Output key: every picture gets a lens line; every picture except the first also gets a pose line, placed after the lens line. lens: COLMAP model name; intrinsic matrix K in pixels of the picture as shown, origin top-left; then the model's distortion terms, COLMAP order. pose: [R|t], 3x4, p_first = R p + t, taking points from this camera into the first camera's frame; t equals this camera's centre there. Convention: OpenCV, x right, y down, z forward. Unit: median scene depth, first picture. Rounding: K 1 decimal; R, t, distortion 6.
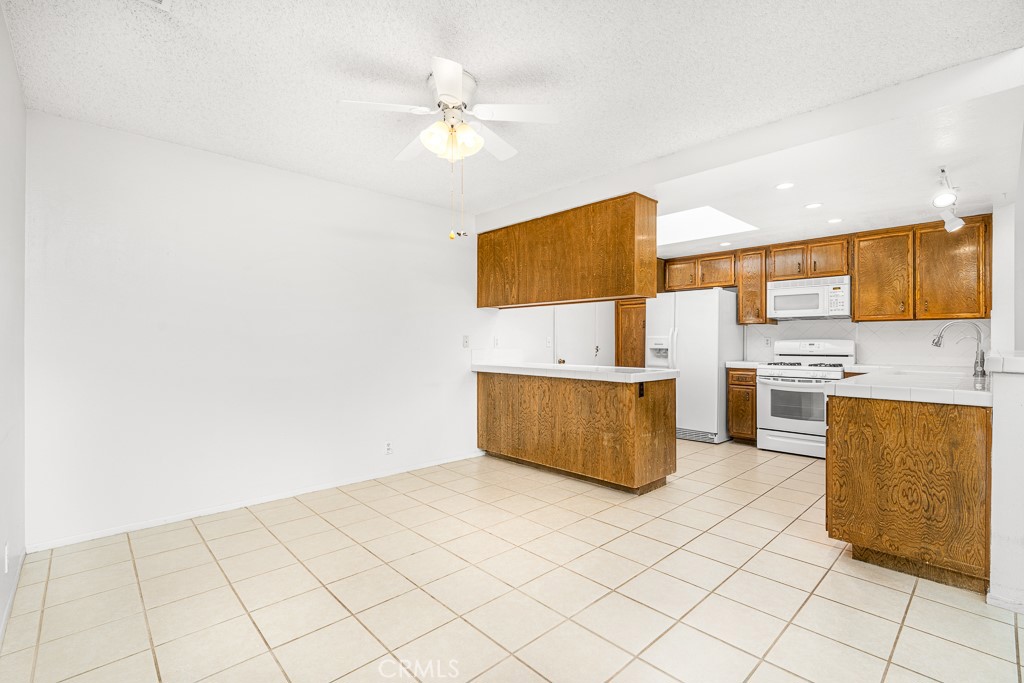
lens RADIAL K [[463.9, 0, 516.1], [0, 463.9, 340.7], [0, 0, 1]] dist [0.004120, 0.000759]
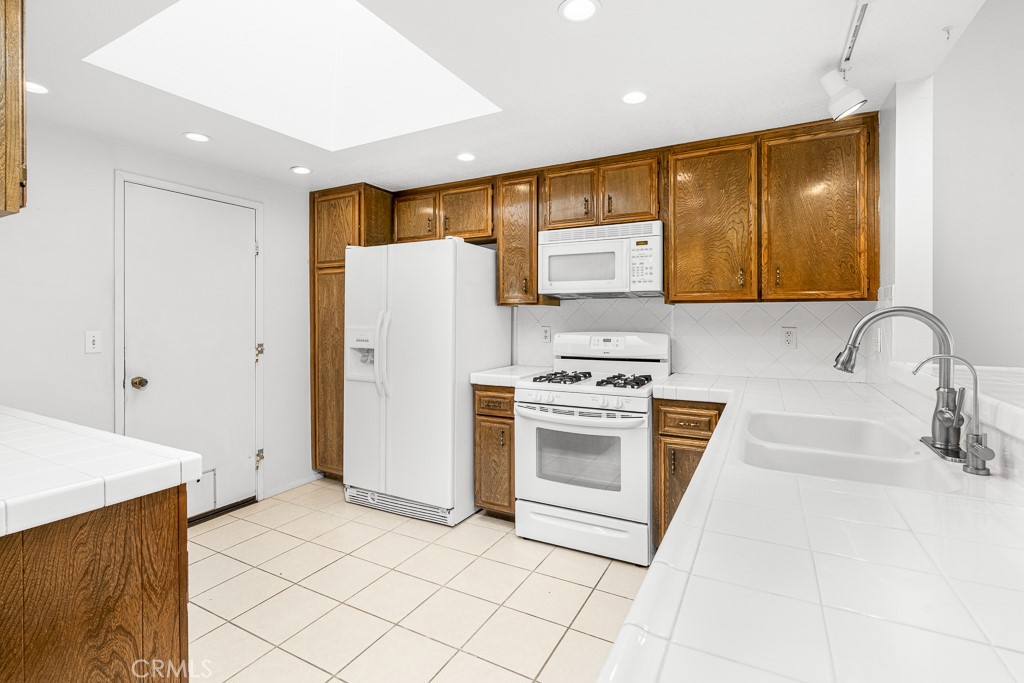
lens RADIAL K [[463.9, 0, 511.5], [0, 463.9, 316.5], [0, 0, 1]] dist [0.004120, 0.000759]
pose [[0.954826, -0.002705, 0.297154, 0.360771], [0.001807, 0.999993, 0.003297, -0.025340], [-0.297160, -0.002611, 0.954824, 0.495429]]
